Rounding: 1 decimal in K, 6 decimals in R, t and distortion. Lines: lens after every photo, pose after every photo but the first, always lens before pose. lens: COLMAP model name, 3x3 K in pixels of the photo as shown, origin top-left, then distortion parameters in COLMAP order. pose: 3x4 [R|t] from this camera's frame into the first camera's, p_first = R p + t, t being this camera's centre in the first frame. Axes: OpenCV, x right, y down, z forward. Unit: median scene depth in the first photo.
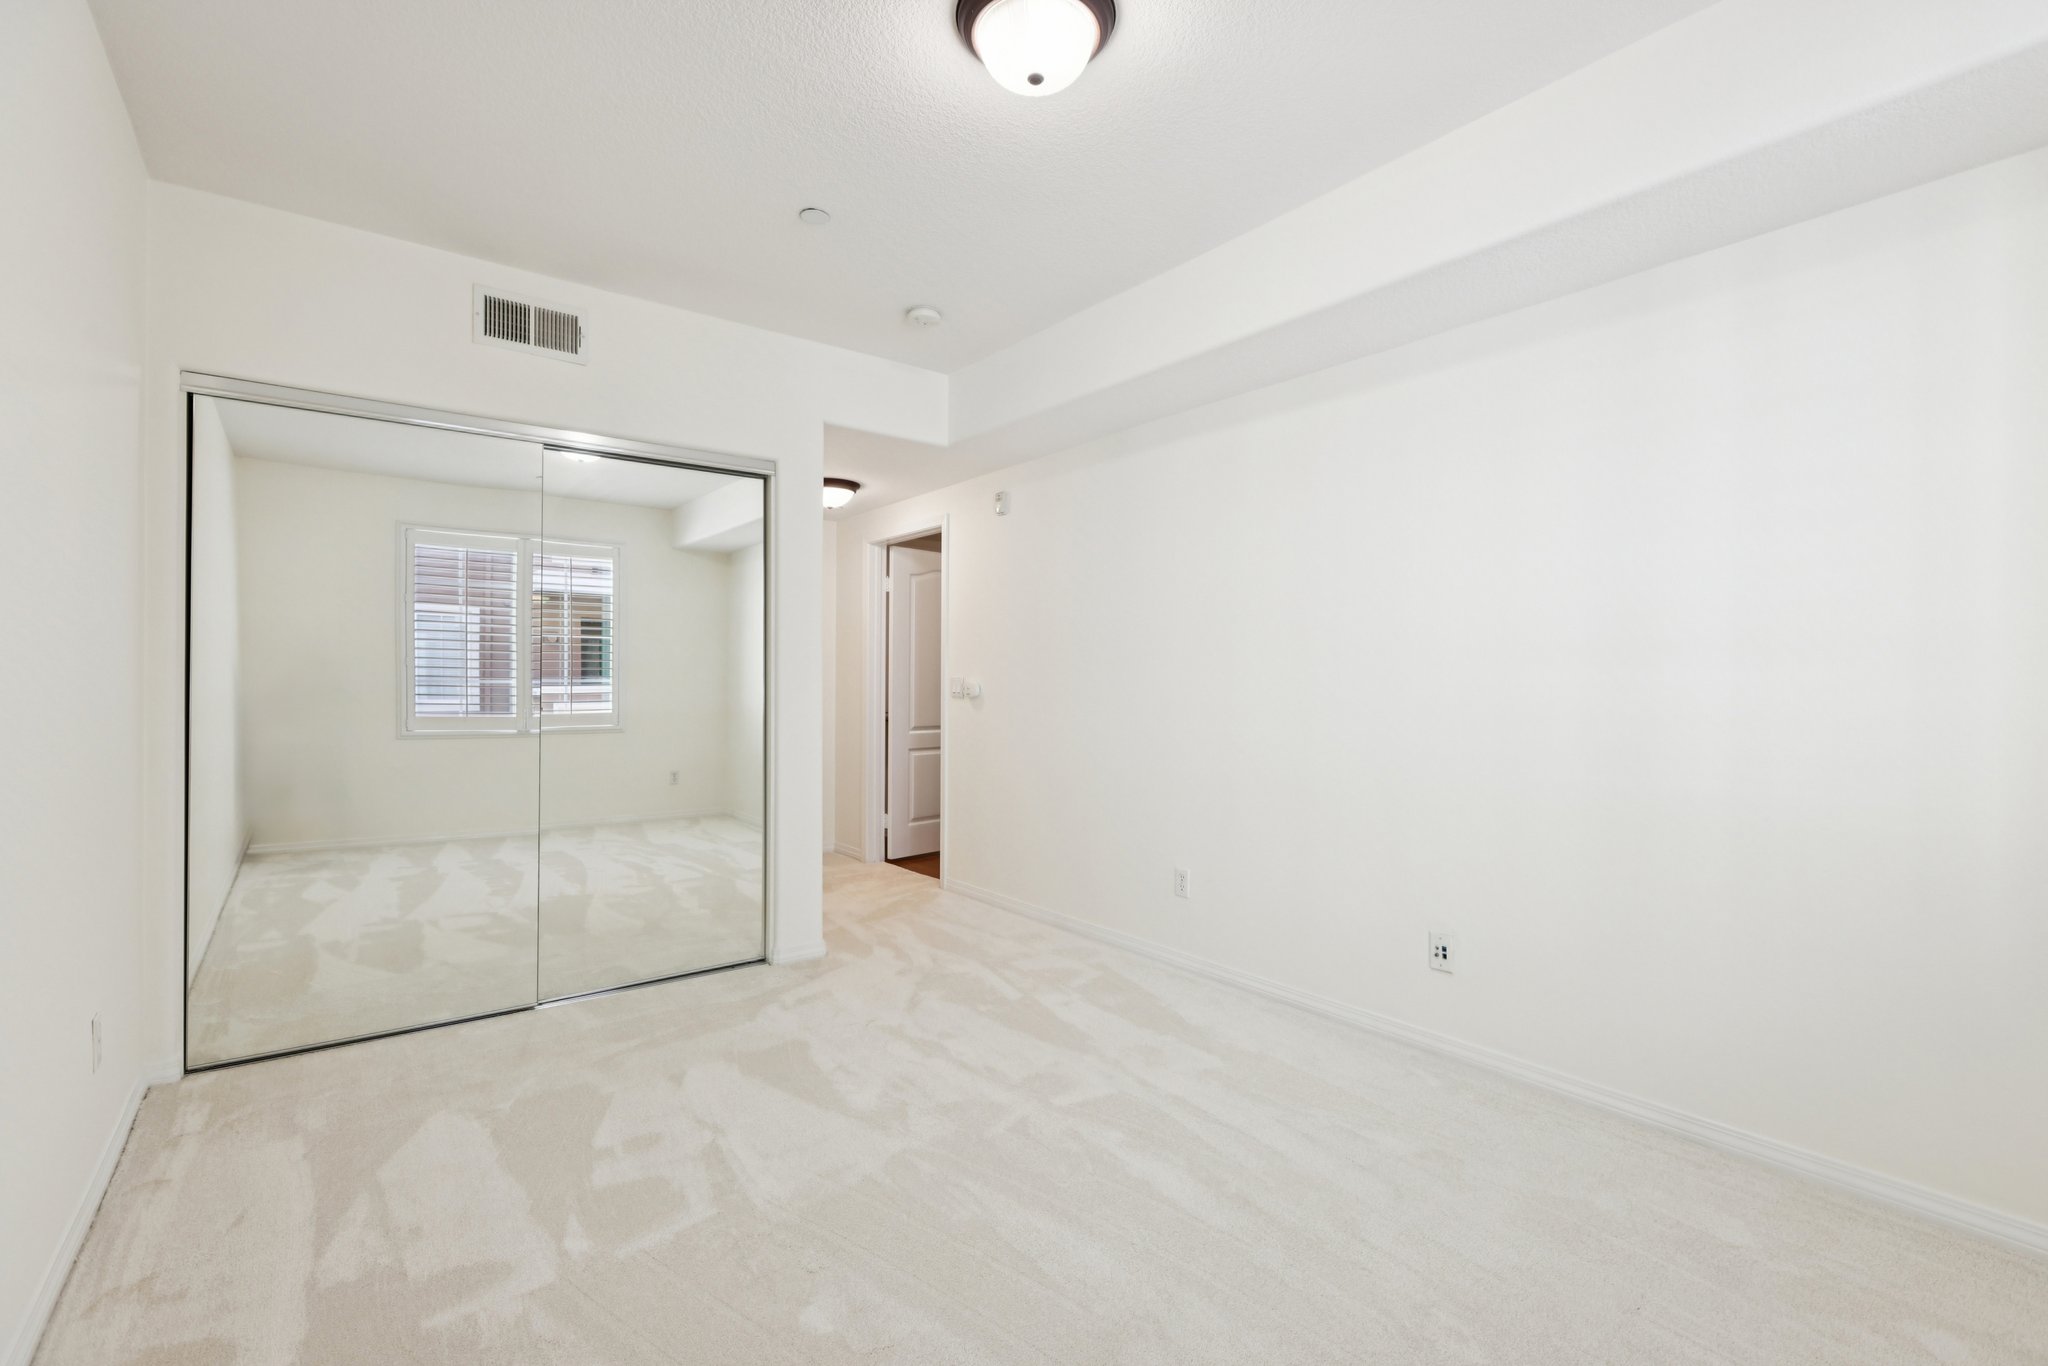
lens RADIAL K [[909.5, 0, 1027.5], [0, 909.5, 678.4], [0, 0, 1]] dist [-0.012891, -0.000597]
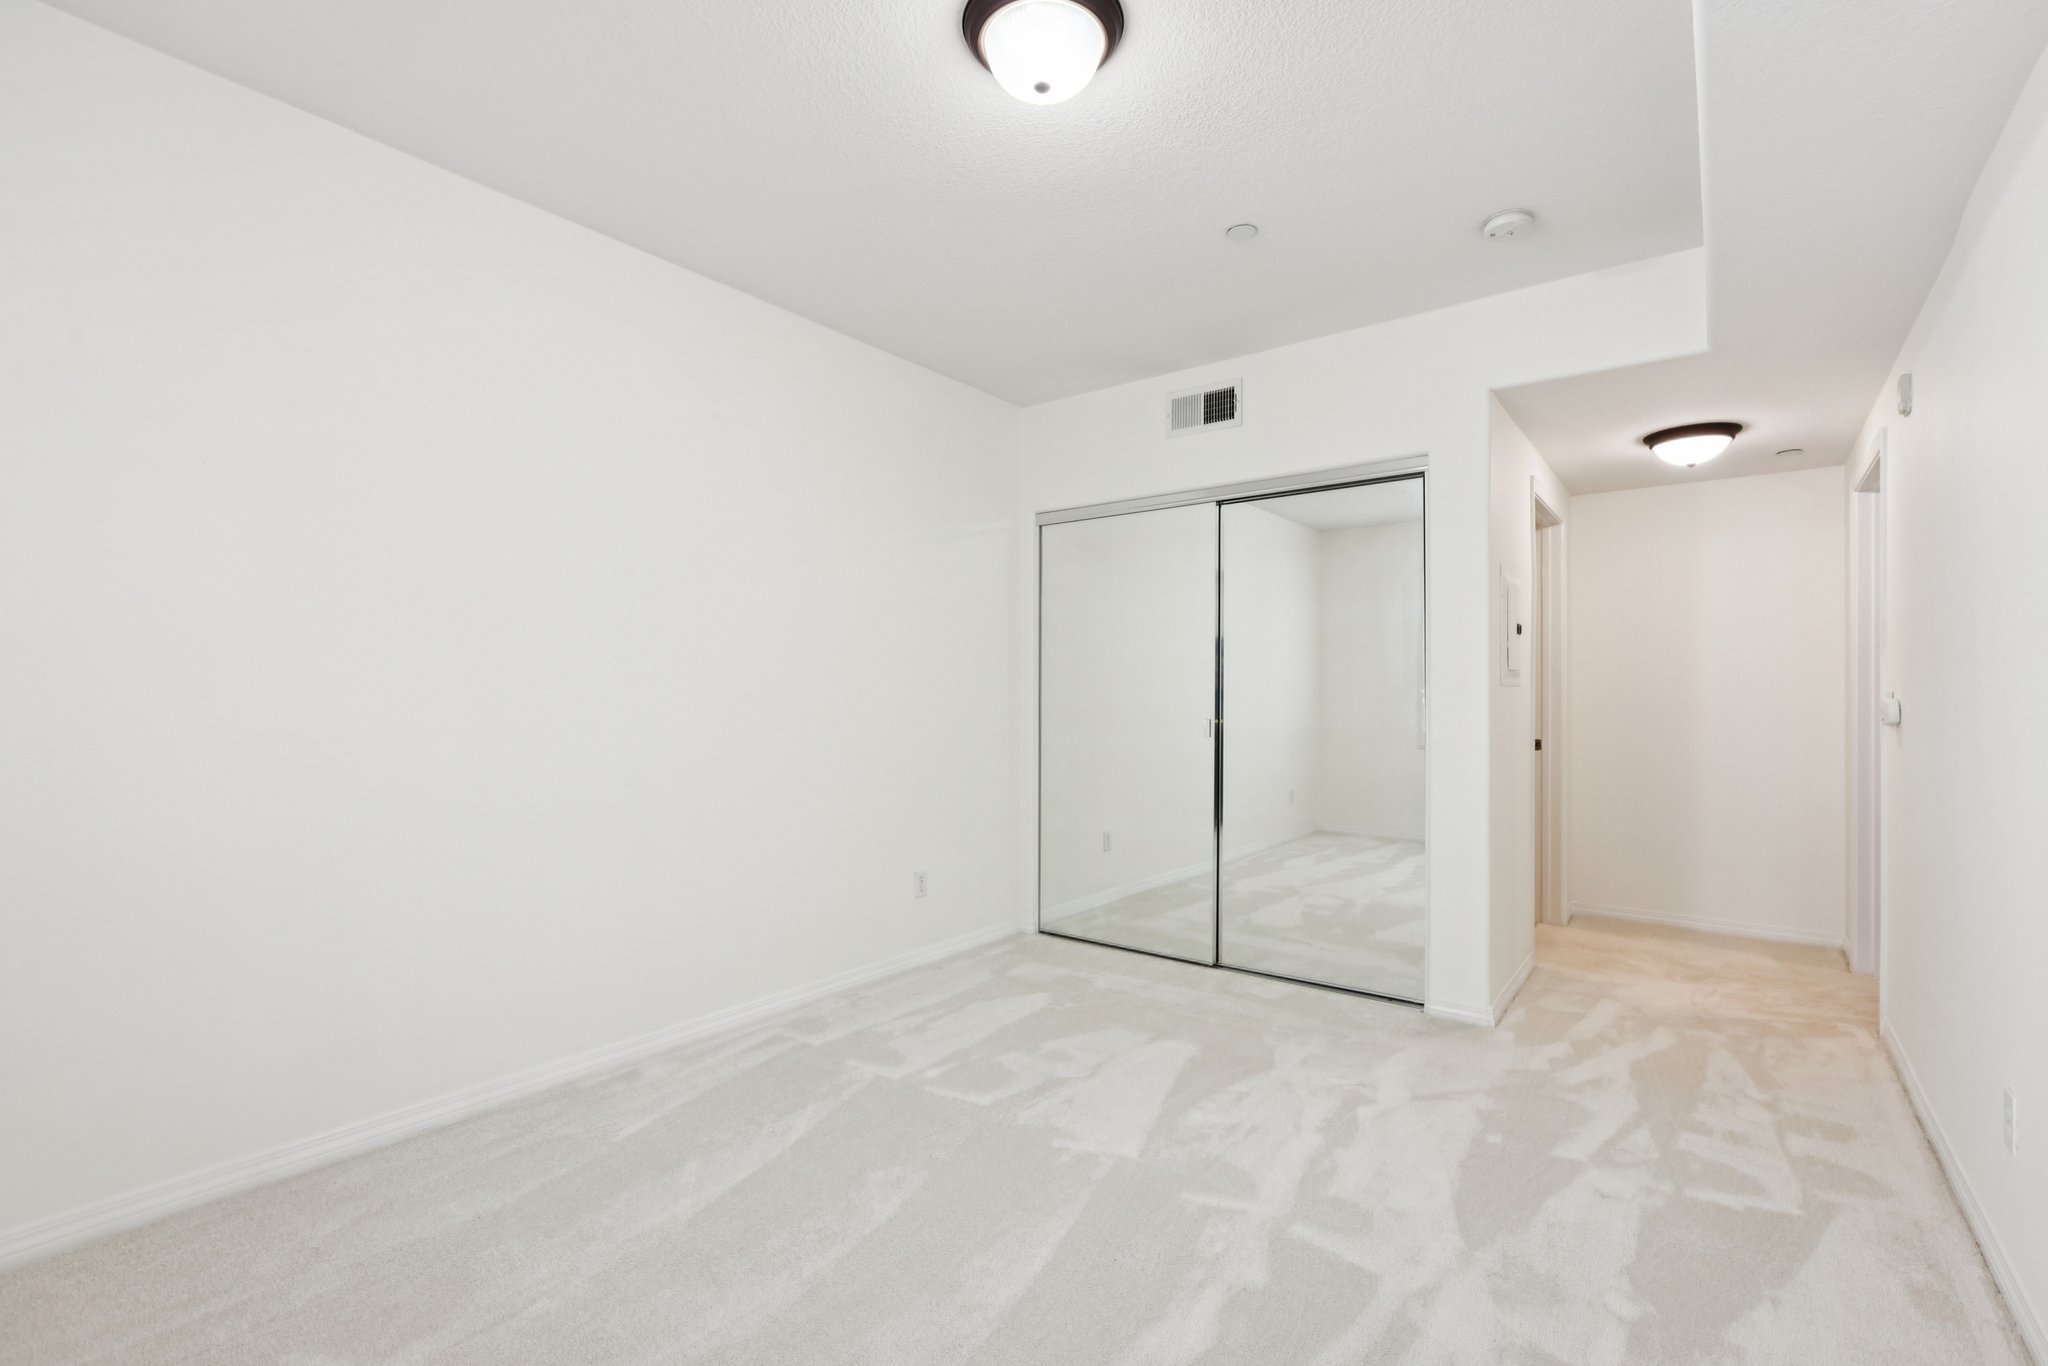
lens RADIAL K [[909.5, 0, 1021.5], [0, 909.5, 698.2], [0, 0, 1]] dist [-0.012891, -0.000597]
pose [[0.247042, -0.005271, -0.968990, 0.639398], [-0.002325, 0.999979, -0.006032, 0.012033], [0.969002, 0.003743, 0.247025, 0.501659]]
